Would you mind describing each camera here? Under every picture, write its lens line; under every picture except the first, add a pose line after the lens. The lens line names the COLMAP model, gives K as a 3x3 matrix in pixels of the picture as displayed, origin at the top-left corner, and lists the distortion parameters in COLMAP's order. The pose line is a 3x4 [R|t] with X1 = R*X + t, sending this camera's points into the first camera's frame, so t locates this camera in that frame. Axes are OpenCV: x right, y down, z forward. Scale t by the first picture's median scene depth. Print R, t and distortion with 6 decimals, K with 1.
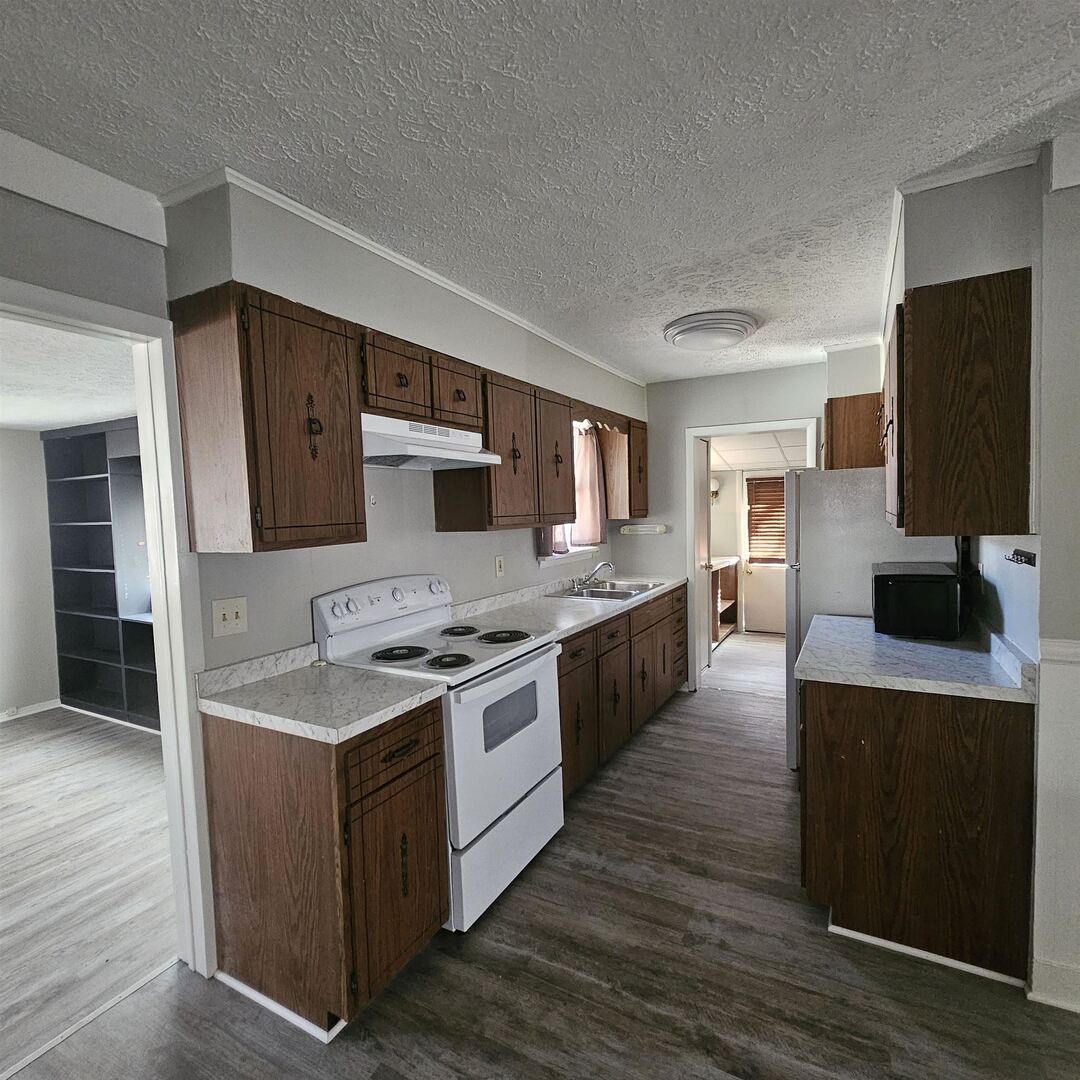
lens RADIAL K [[588.4, 0, 536.6], [0, 588.4, 543.2], [0, 0, 1]] dist [0.001793, -0.000605]
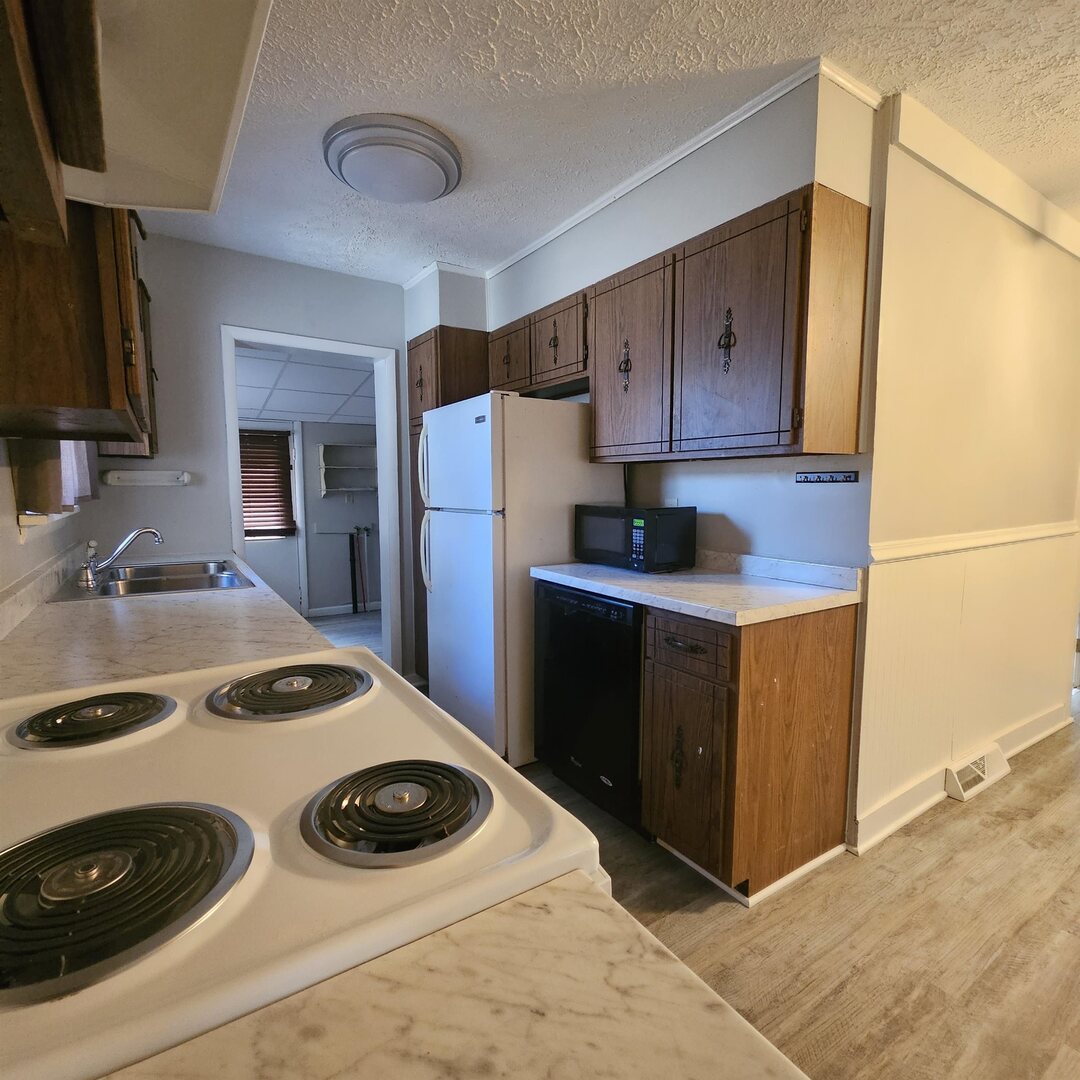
lens RADIAL K [[588.4, 0, 545.0], [0, 588.4, 542.1], [0, 0, 1]] dist [0.001793, -0.000605]
pose [[0.466430, -0.054608, 0.882871, -0.372823], [0.035838, 0.998440, 0.042822, 0.069642], [-0.883832, 0.011667, 0.467659, 0.830748]]
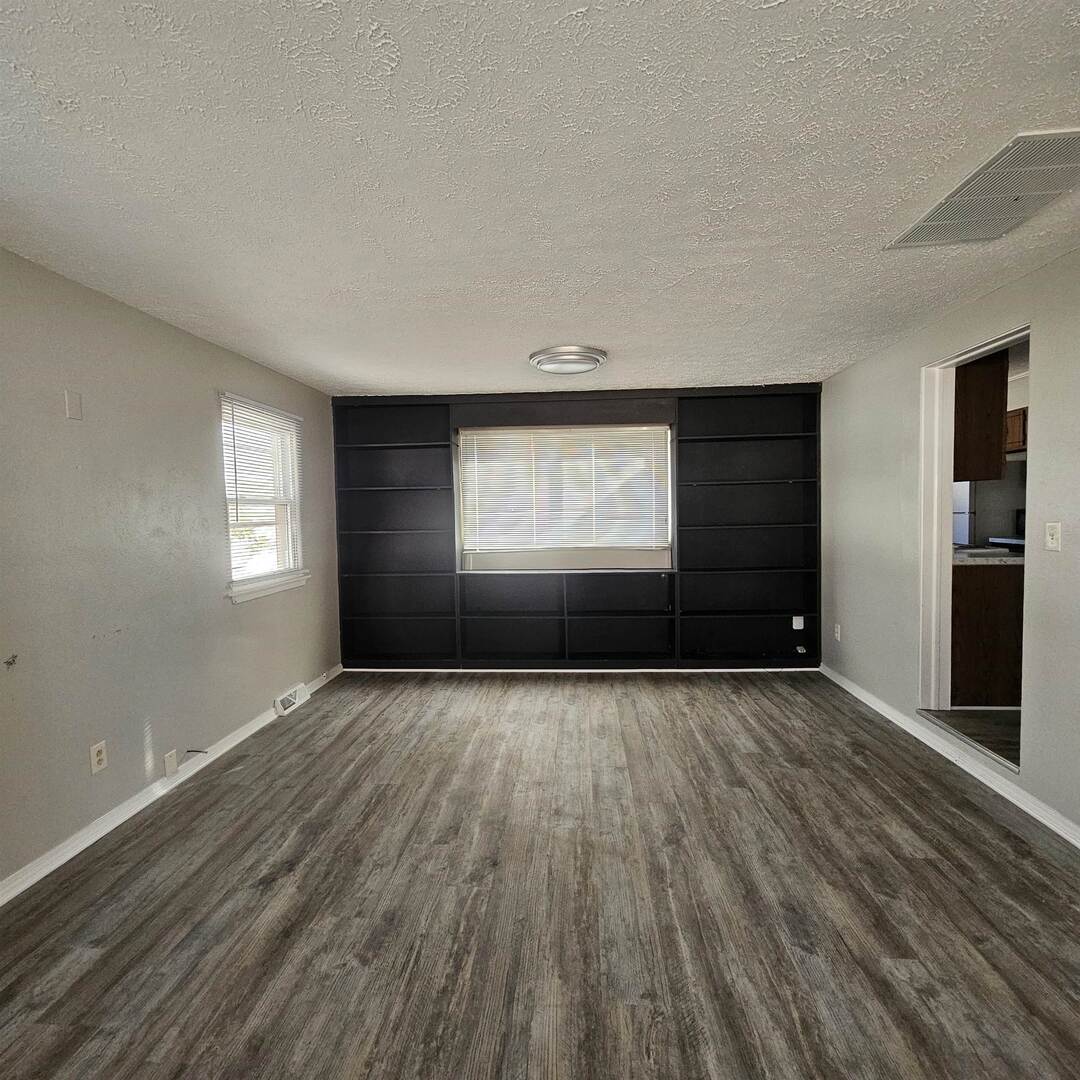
lens RADIAL K [[588.4, 0, 537.9], [0, 588.4, 547.6], [0, 0, 1]] dist [0.001793, -0.000605]
pose [[0.907067, -0.015106, 0.420716, -2.299233], [0.019202, 0.999800, -0.005501, 0.193987], [-0.420549, 0.013069, 0.907176, -0.132759]]
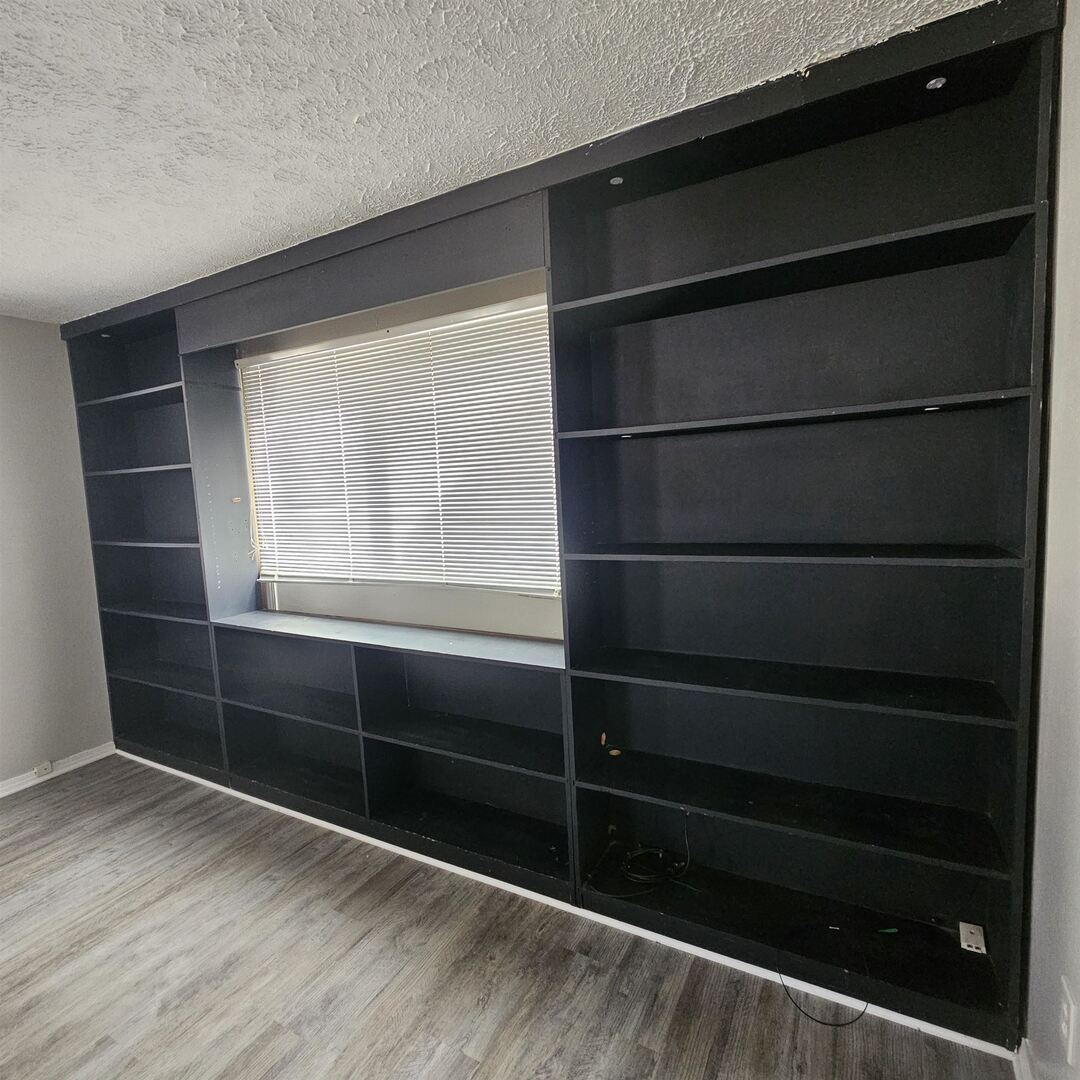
lens RADIAL K [[588.4, 0, 537.1], [0, 588.4, 541.9], [0, 0, 1]] dist [0.001793, -0.000605]
pose [[0.999765, -0.018569, -0.011200, -0.809433], [0.019088, 0.998655, 0.048209, 0.047621], [0.010290, -0.048411, 0.998774, 0.892594]]
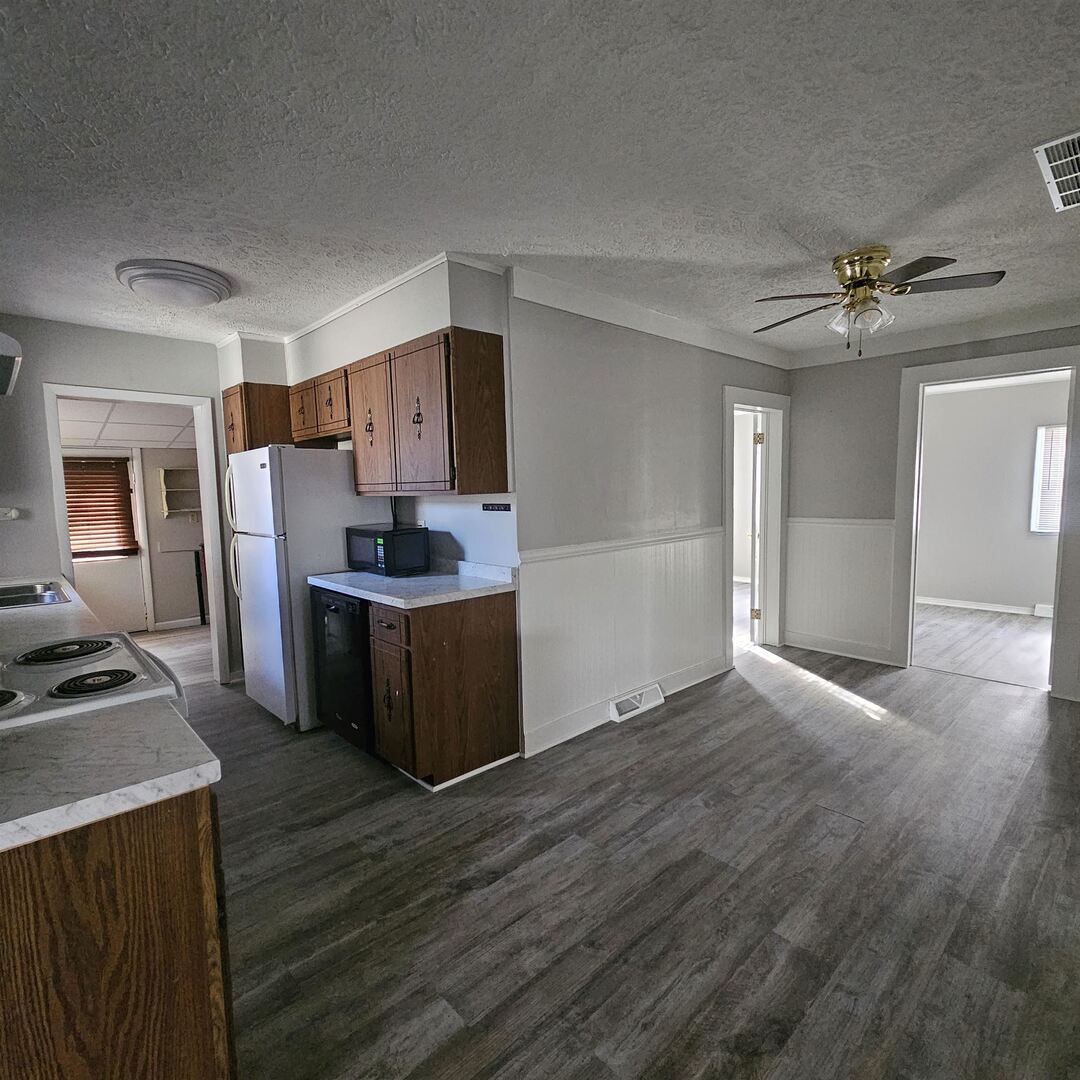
lens RADIAL K [[588.4, 0, 535.9], [0, 588.4, 542.0], [0, 0, 1]] dist [0.001793, -0.000605]
pose [[0.315695, -0.064006, 0.946700, -0.638255], [0.065512, 0.996812, 0.045548, 0.045979], [-0.946597, 0.047641, 0.318881, 0.319364]]
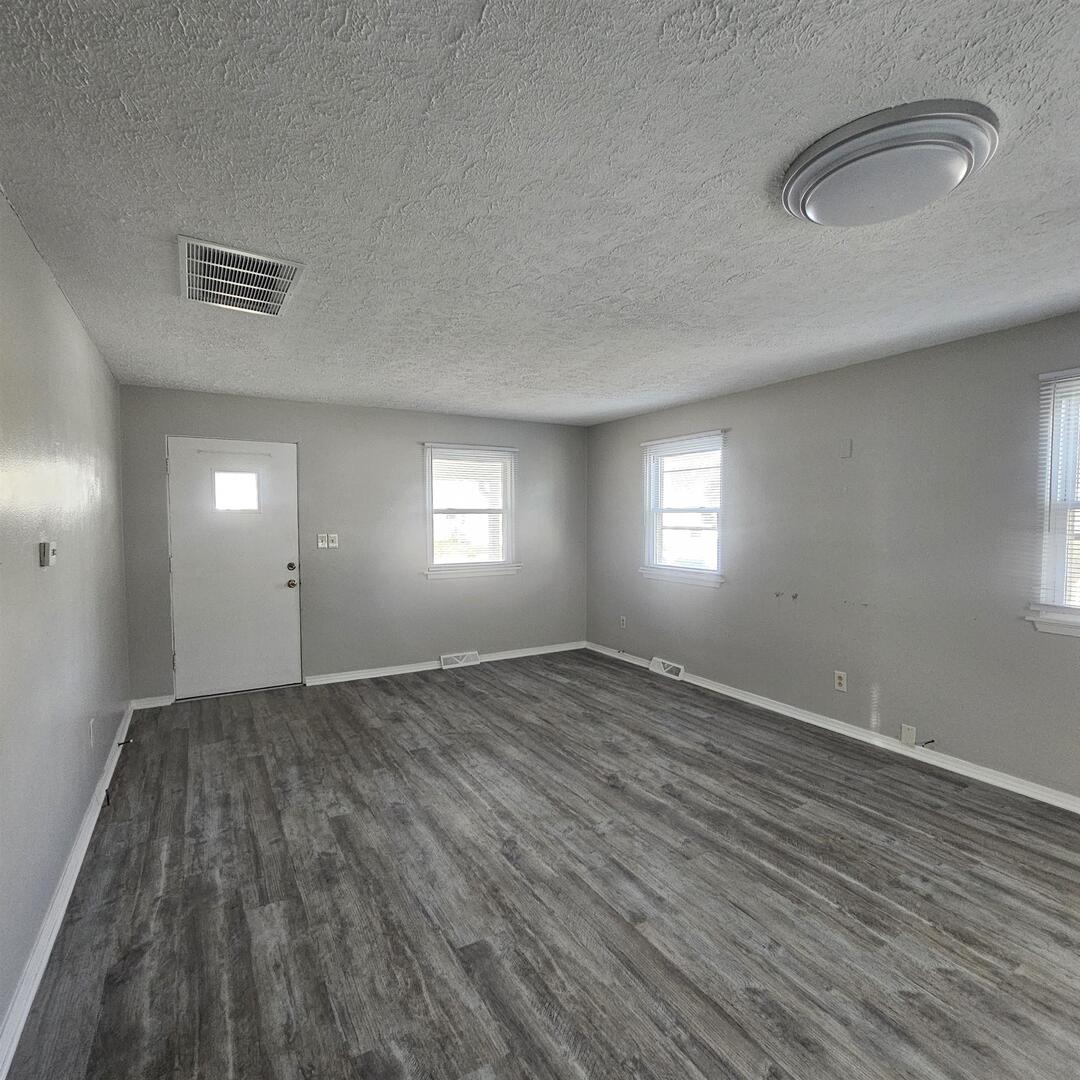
lens RADIAL K [[588.4, 0, 540.2], [0, 588.4, 540.4], [0, 0, 1]] dist [0.001793, -0.000605]
pose [[-0.511184, 0.063101, -0.857152, -0.561020], [-0.038488, 0.994620, 0.096175, 0.022633], [0.858609, 0.082153, -0.506005, 1.478945]]
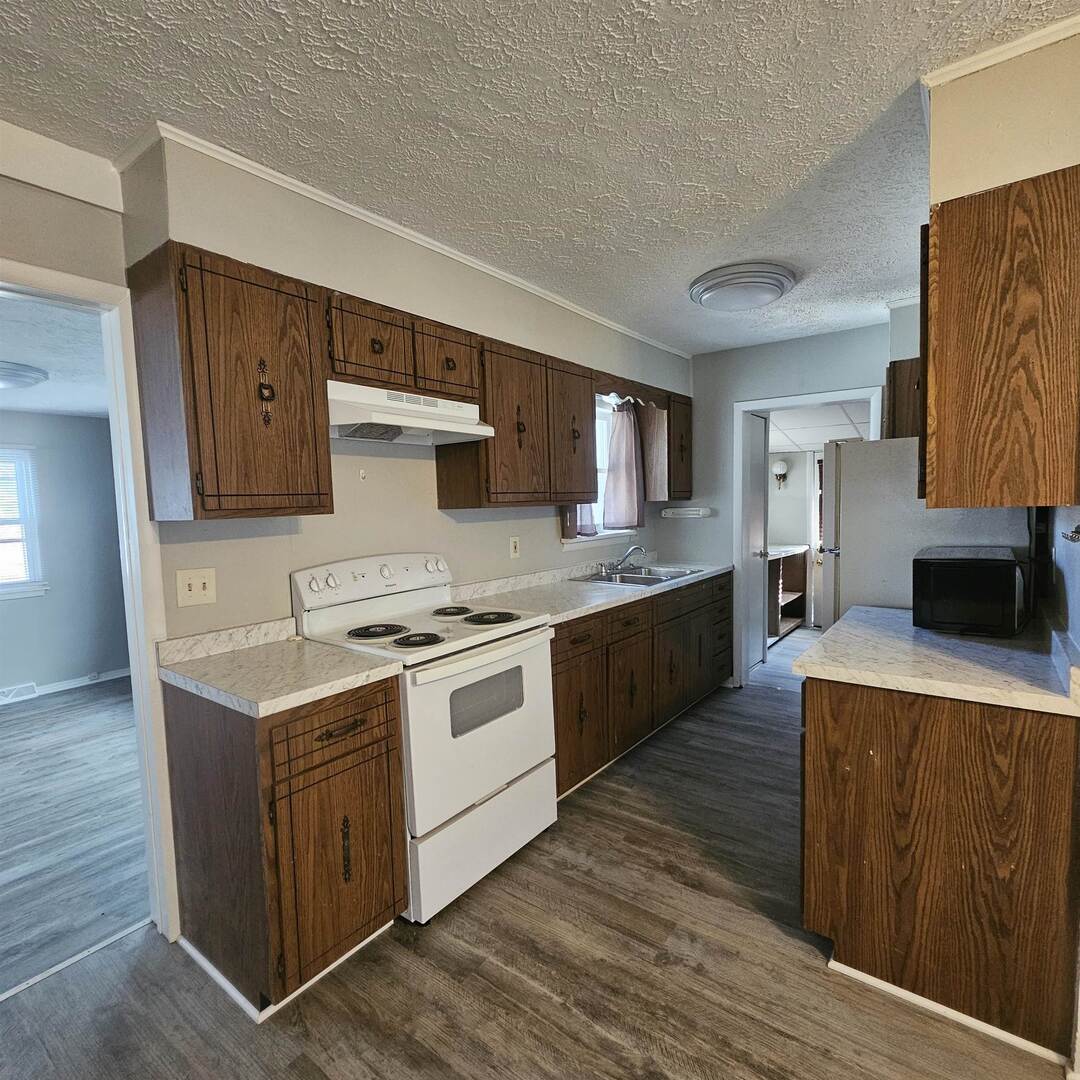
lens RADIAL K [[588.4, 0, 536.1], [0, 588.4, 543.7], [0, 0, 1]] dist [0.001793, -0.000605]
pose [[0.989450, 0.012993, -0.144290, 0.182962], [-0.010482, 0.999780, 0.018148, 0.025872], [0.144494, -0.016444, 0.989369, 0.091518]]
